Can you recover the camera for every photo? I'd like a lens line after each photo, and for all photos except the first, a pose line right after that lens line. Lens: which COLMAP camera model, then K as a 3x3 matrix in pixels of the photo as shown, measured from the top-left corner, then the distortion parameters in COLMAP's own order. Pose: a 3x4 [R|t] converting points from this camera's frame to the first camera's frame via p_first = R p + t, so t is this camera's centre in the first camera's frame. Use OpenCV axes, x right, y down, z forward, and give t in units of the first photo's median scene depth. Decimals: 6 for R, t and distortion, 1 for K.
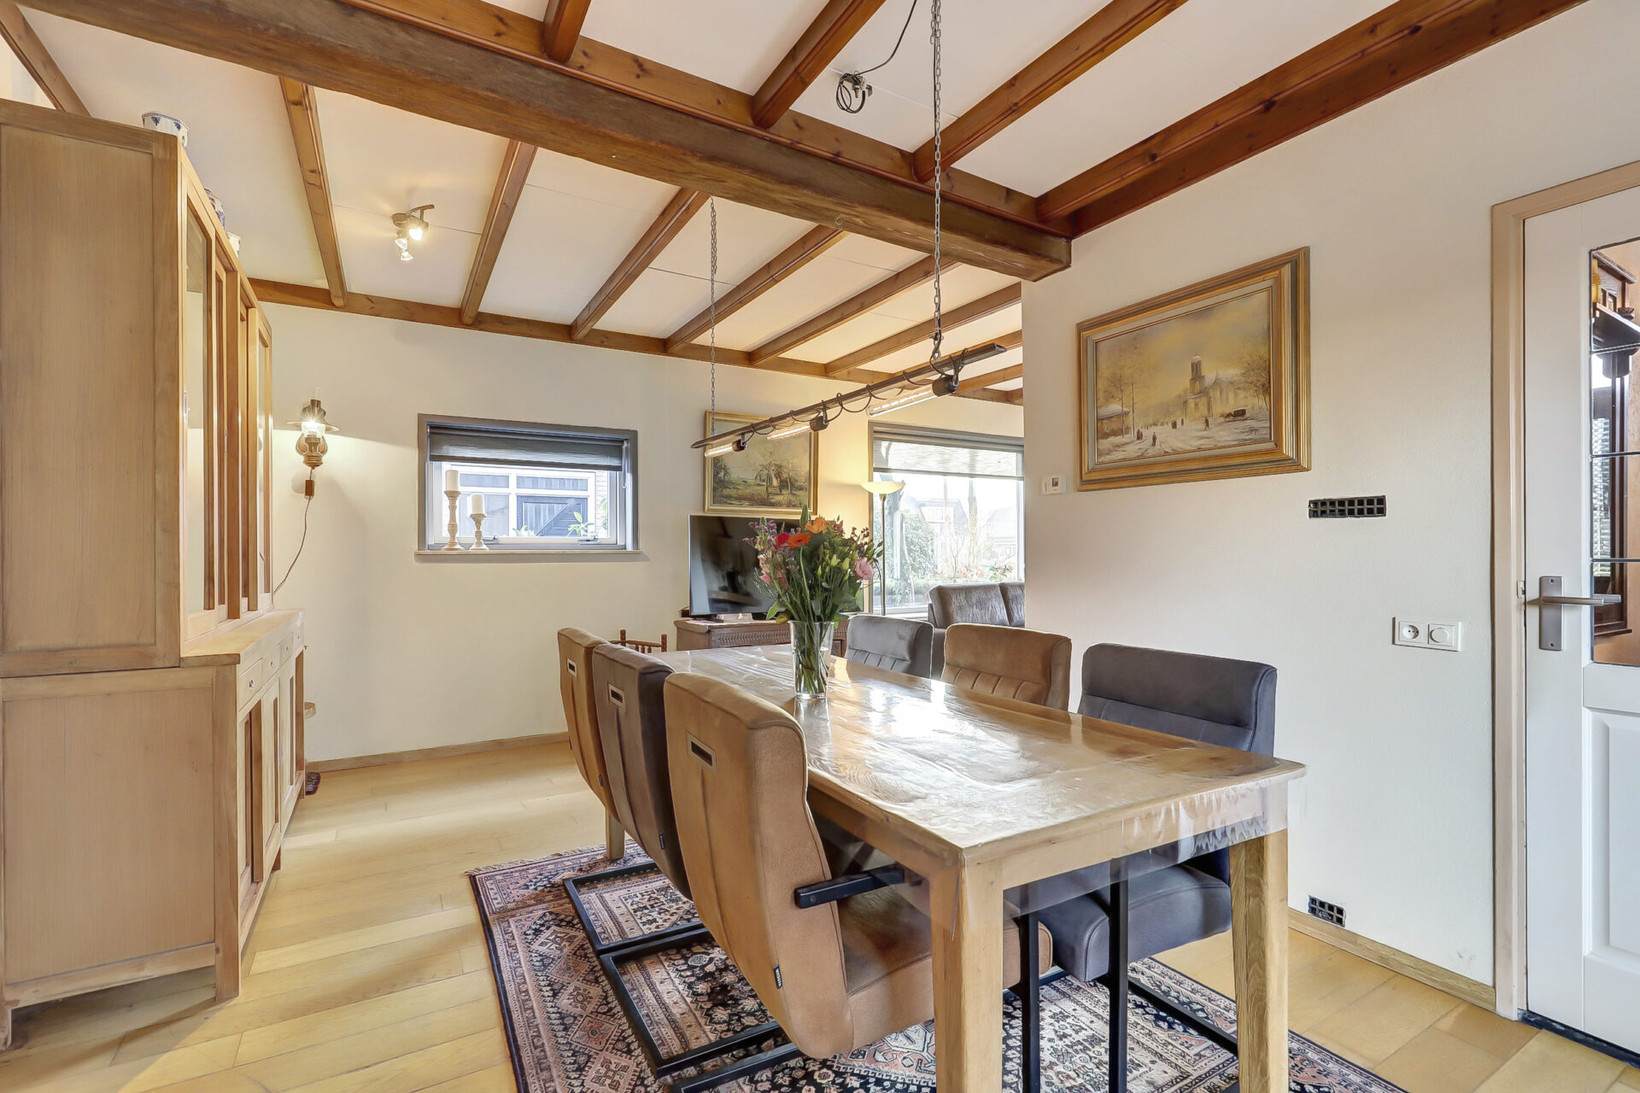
lens RADIAL K [[742.1, 0, 825.0], [0, 742.1, 553.8], [0, 0, 1]] dist [-0.000736, -0.000287]
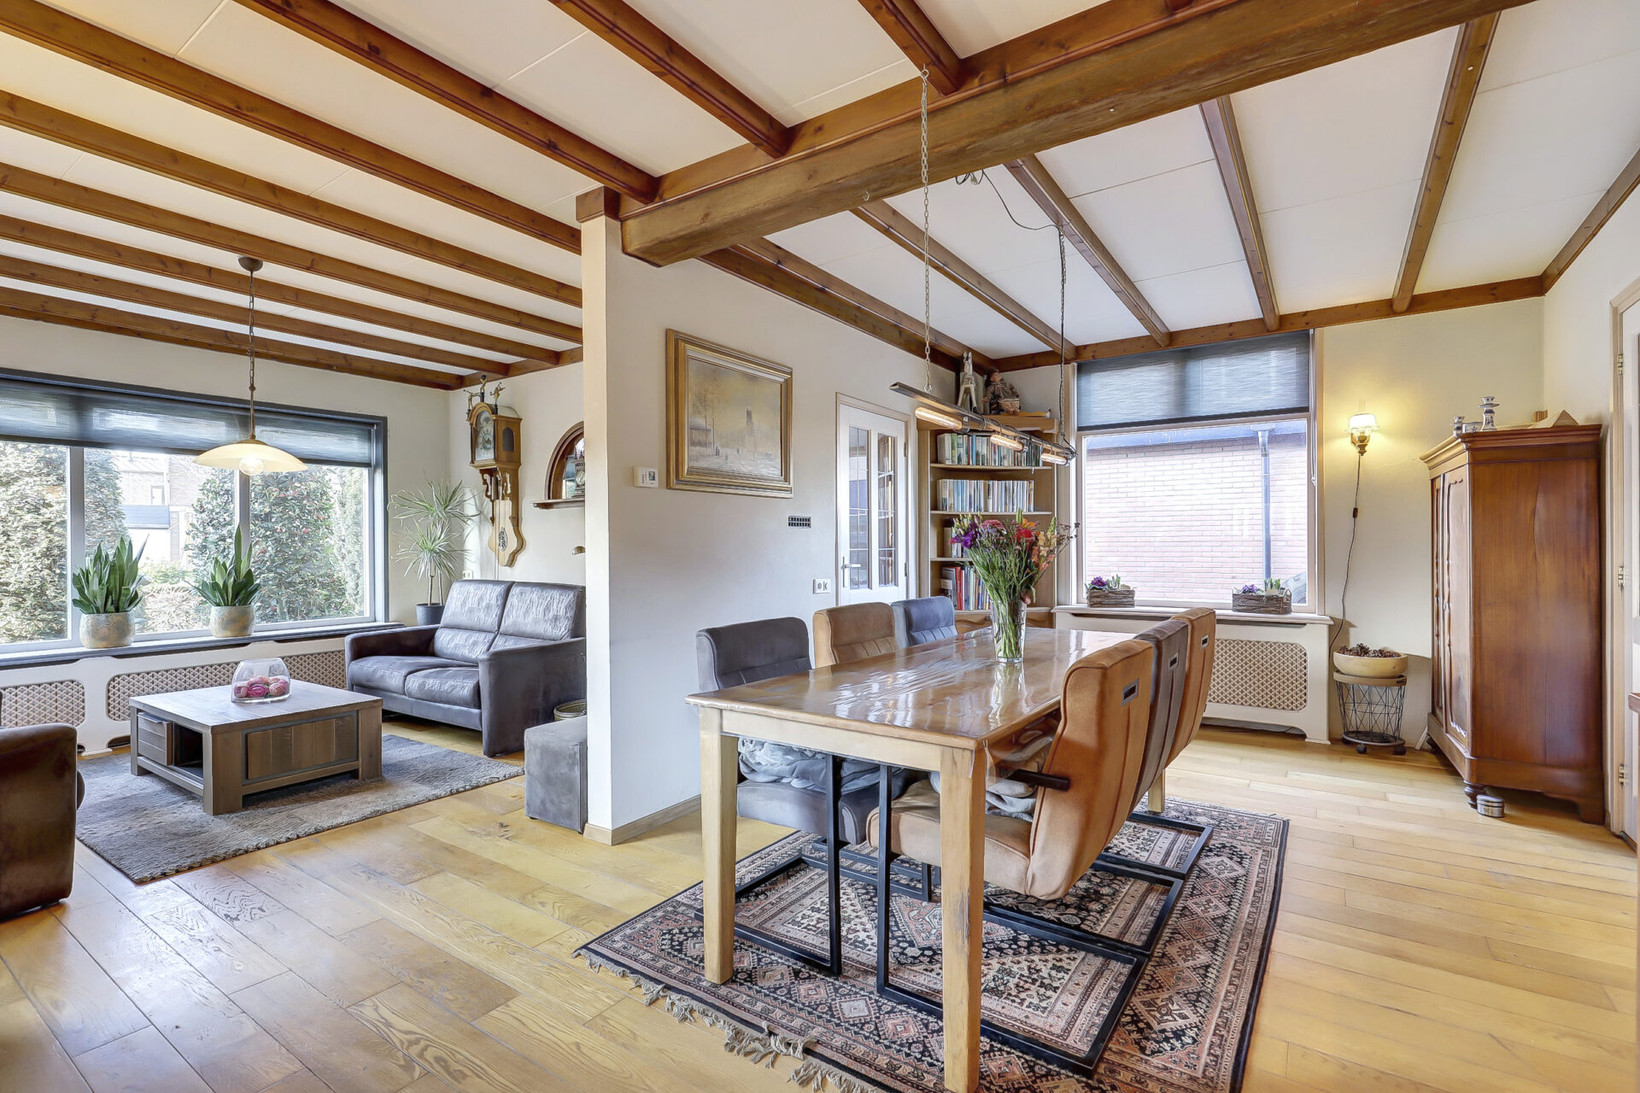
lens RADIAL K [[742.1, 0, 825.8], [0, 742.1, 545.8], [0, 0, 1]] dist [-0.000736, -0.000287]
pose [[-0.424187, 0.006962, 0.905548, -0.992403], [0.007874, 0.999961, -0.003999, 0.003619], [-0.905540, 0.005434, -0.424226, 1.761342]]
